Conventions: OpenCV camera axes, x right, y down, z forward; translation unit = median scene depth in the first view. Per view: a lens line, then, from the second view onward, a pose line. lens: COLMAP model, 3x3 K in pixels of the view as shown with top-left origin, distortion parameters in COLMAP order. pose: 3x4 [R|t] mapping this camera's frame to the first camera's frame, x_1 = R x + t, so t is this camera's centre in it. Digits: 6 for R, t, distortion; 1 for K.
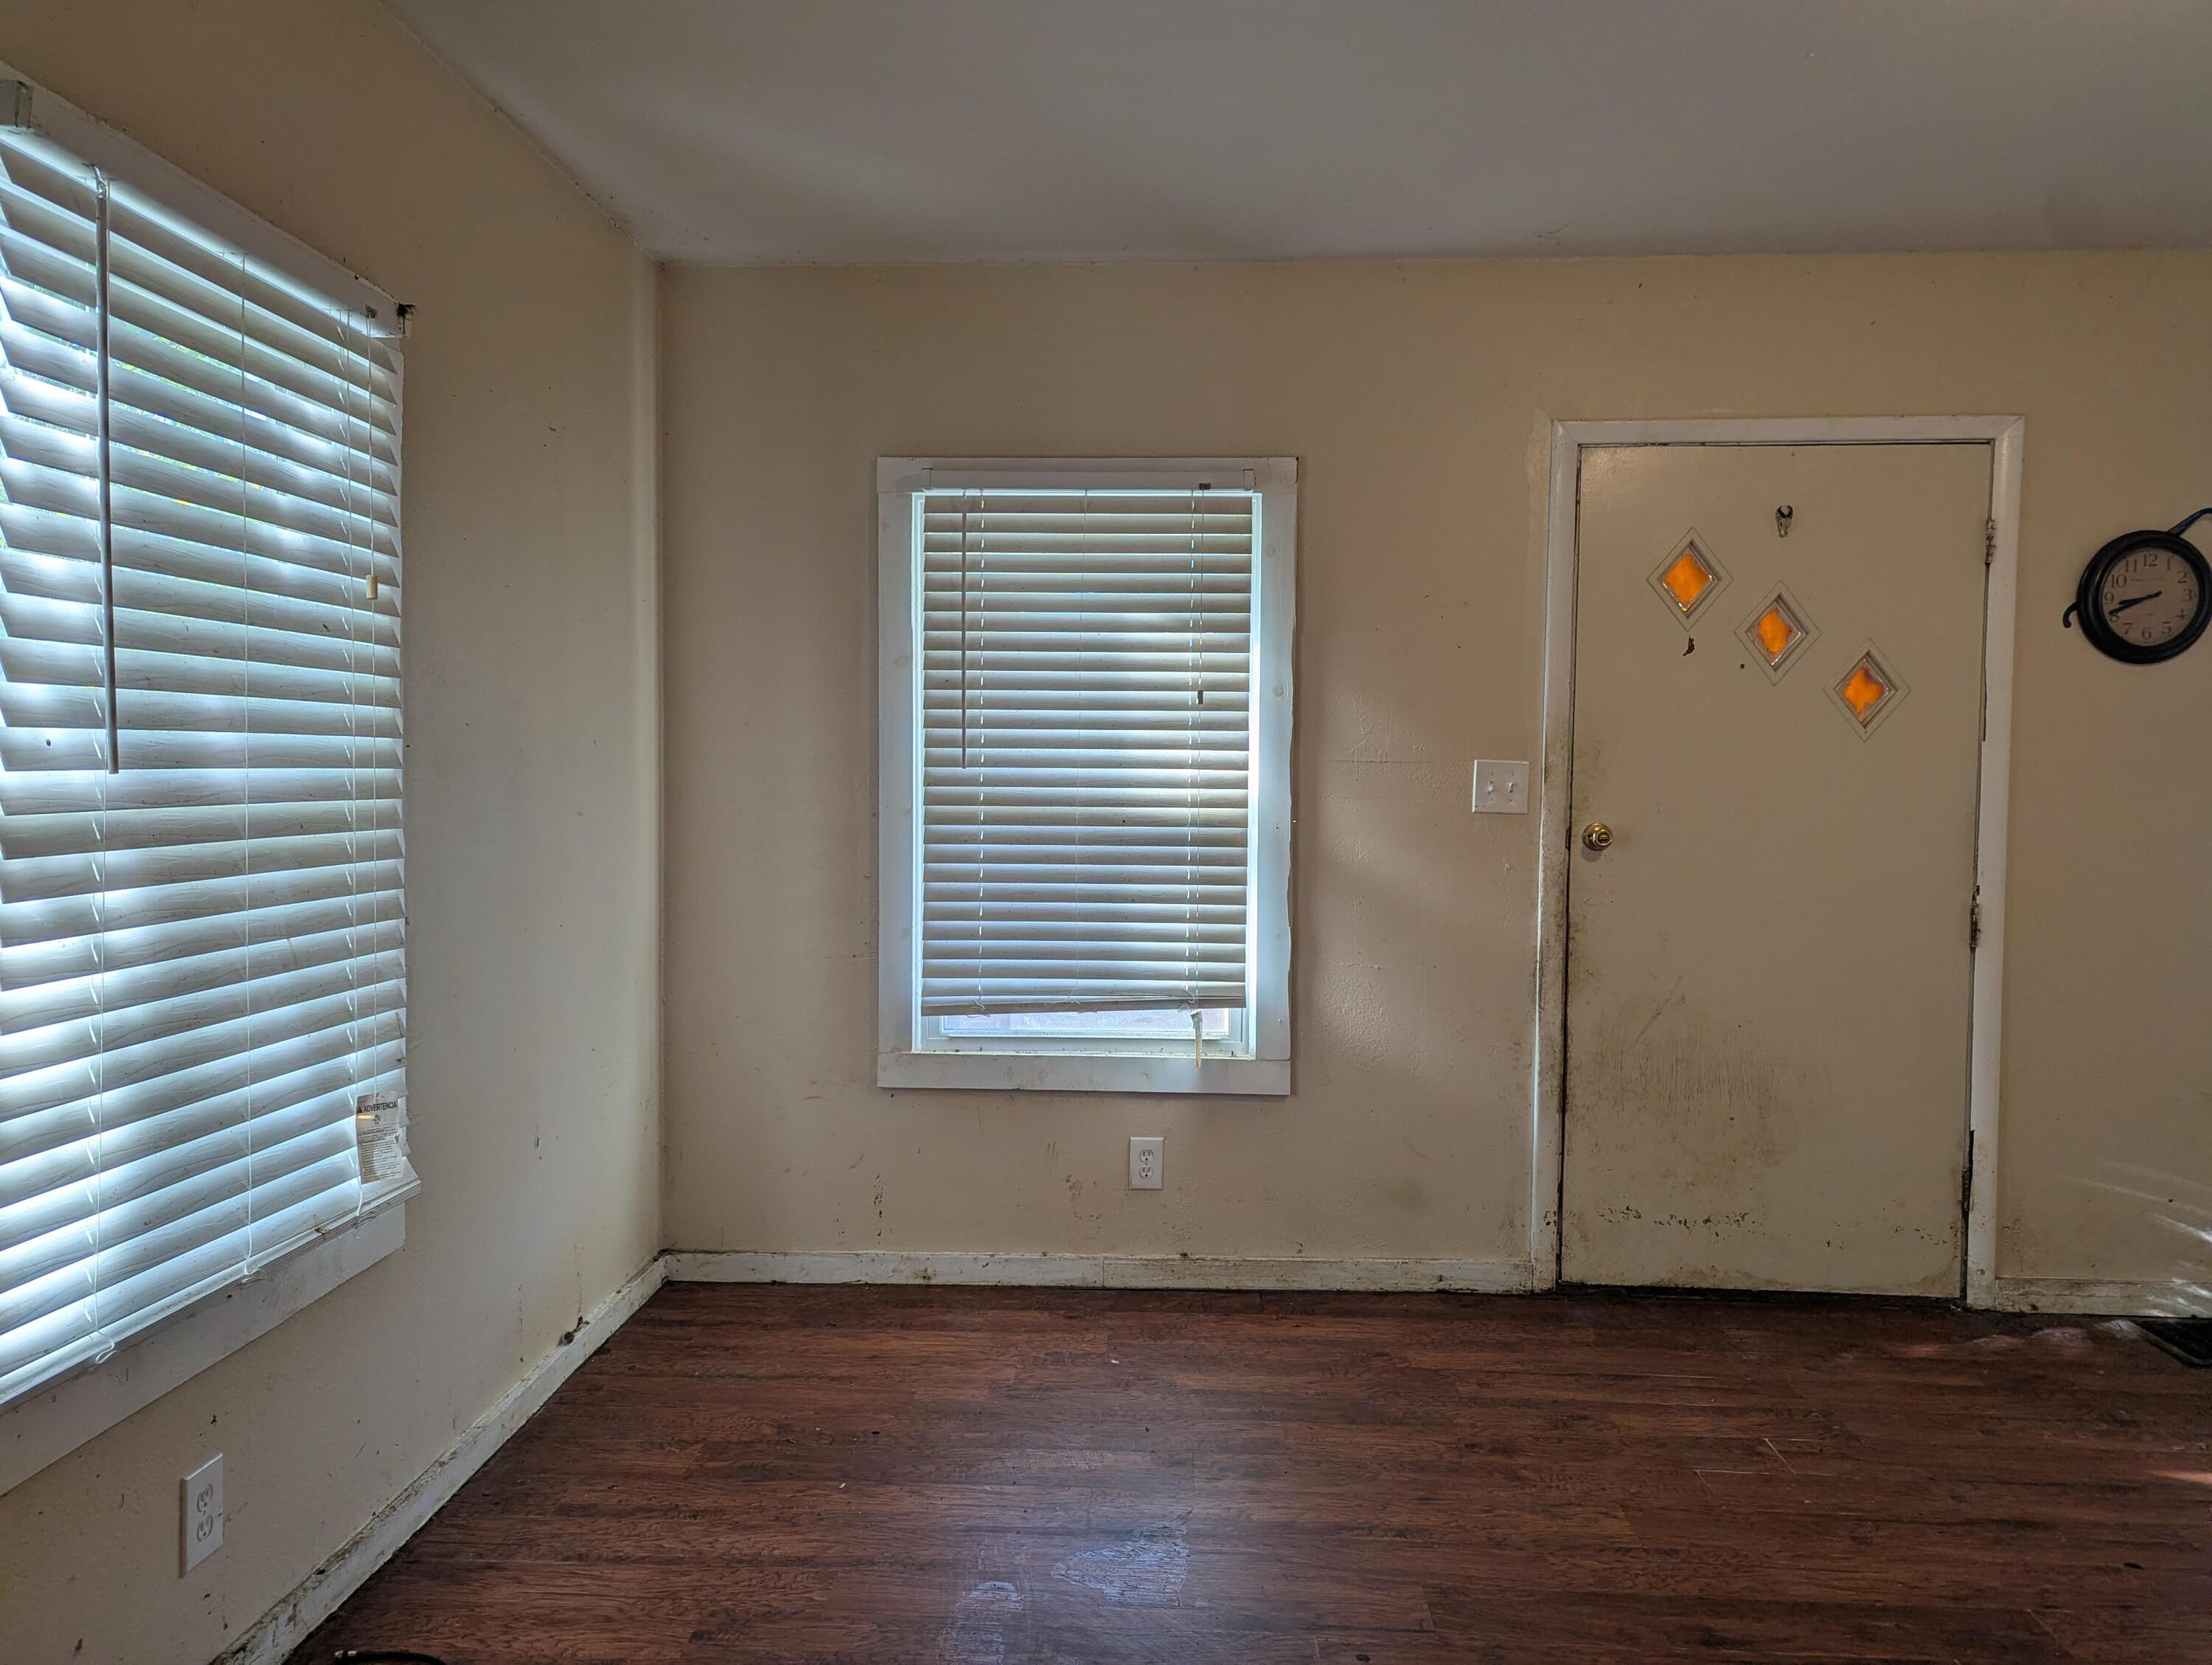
lens RADIAL K [[1570.6, 0, 1113.1], [0, 1570.6, 826.0], [0, 0, 1]] dist [0.050095, -0.030512]
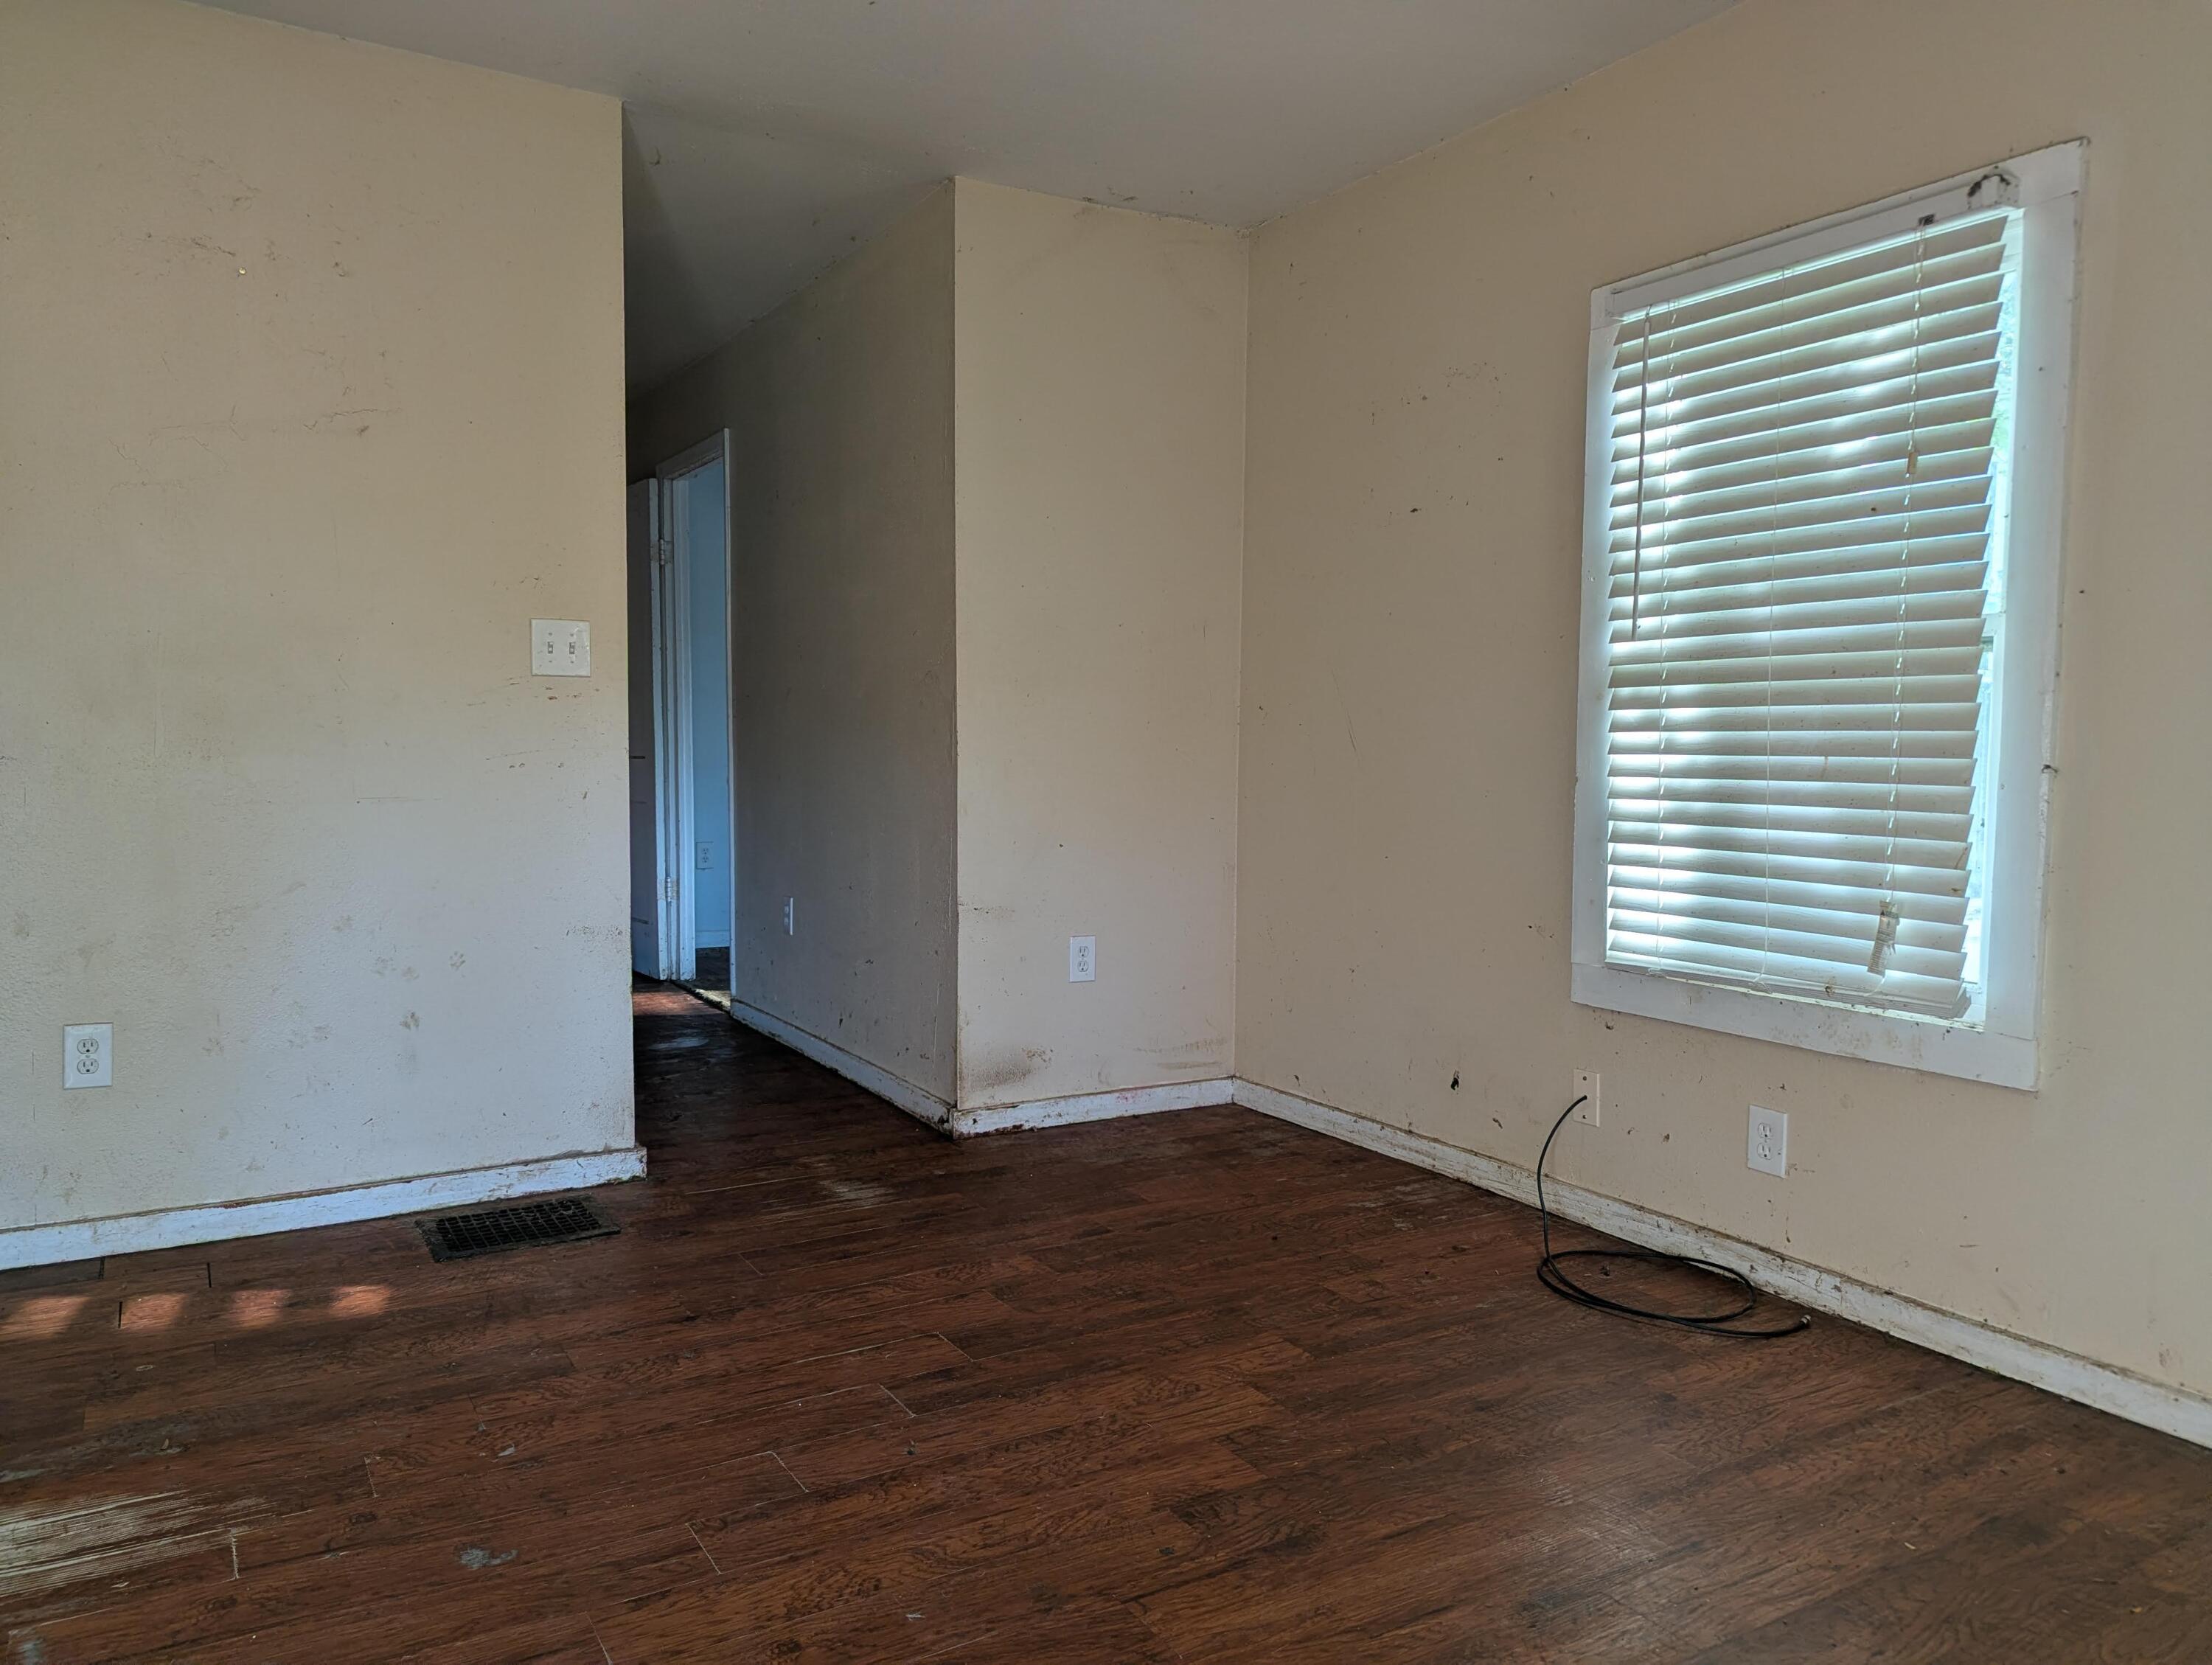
lens RADIAL K [[1570.6, 0, 1108.3], [0, 1570.6, 834.0], [0, 0, 1]] dist [0.050095, -0.030512]
pose [[-0.832323, 0.021163, -0.553887, 0.749439], [-0.036035, 0.995091, 0.092171, 0.036155], [0.553119, 0.096675, -0.827474, 1.870312]]
